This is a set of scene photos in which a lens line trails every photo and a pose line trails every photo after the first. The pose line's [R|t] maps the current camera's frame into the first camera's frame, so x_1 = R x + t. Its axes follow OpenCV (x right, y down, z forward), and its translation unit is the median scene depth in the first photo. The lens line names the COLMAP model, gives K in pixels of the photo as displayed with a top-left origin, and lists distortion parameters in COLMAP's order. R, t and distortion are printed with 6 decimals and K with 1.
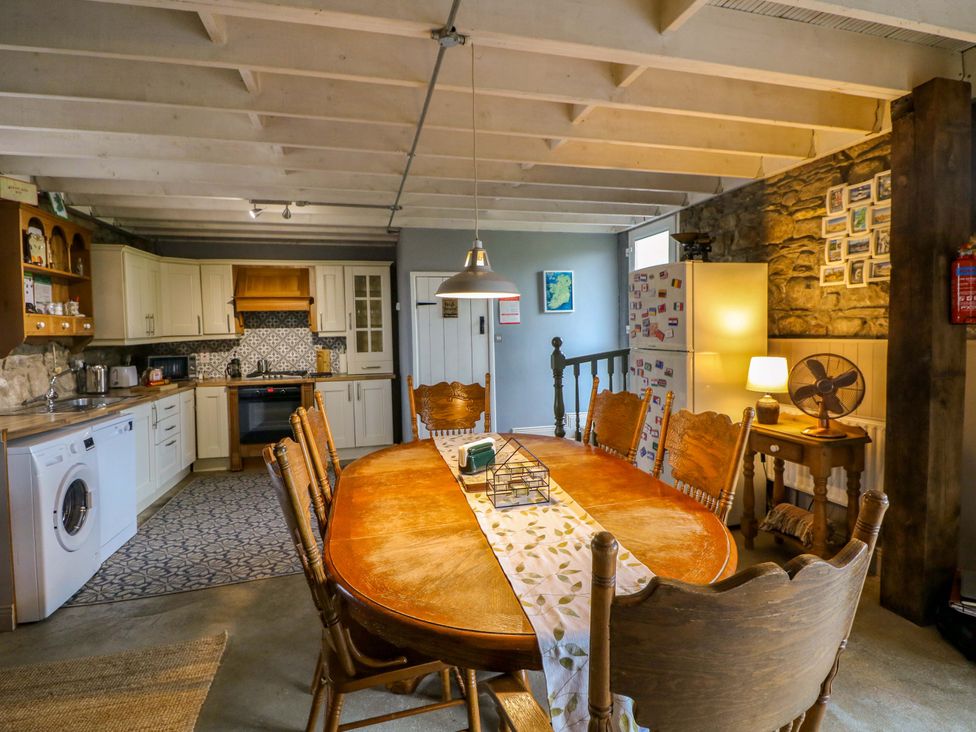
lens RADIAL K [[506.4, 0, 498.5], [0, 506.4, 354.1], [0, 0, 1]] dist [0.006919, -0.018127]
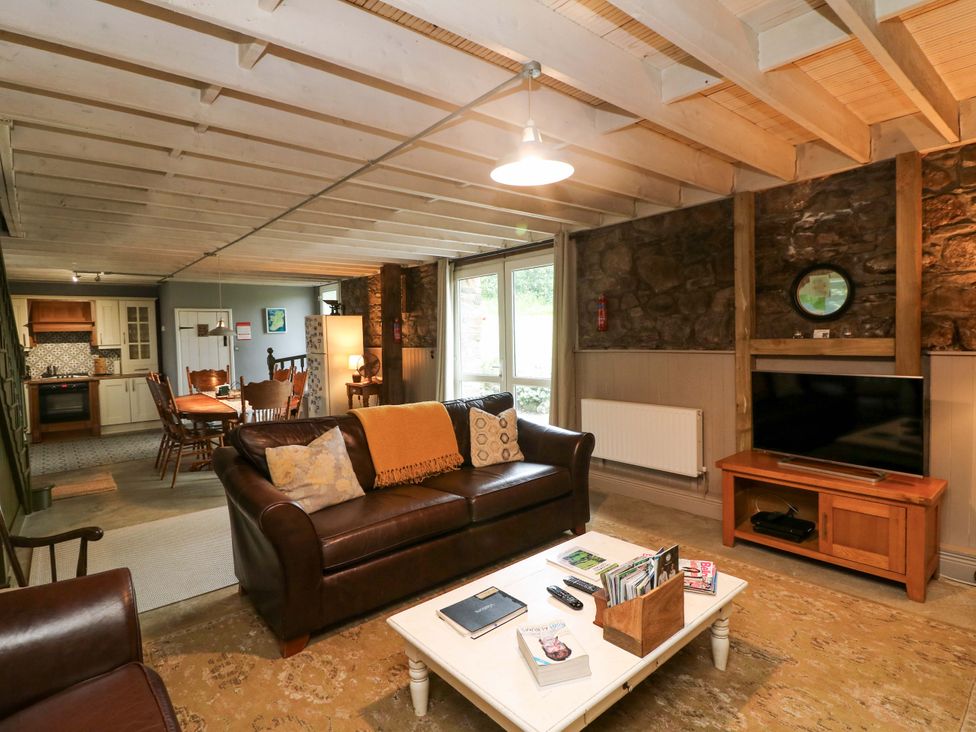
lens RADIAL K [[517.5, 0, 497.9], [0, 517.5, 352.7], [0, 0, 1]] dist [0.013464, -0.020083]
pose [[0.901634, -0.015846, 0.432210, 0.037969], [0.023349, 0.999655, -0.012059, 0.023259], [-0.431870, 0.020965, 0.901692, -0.926695]]
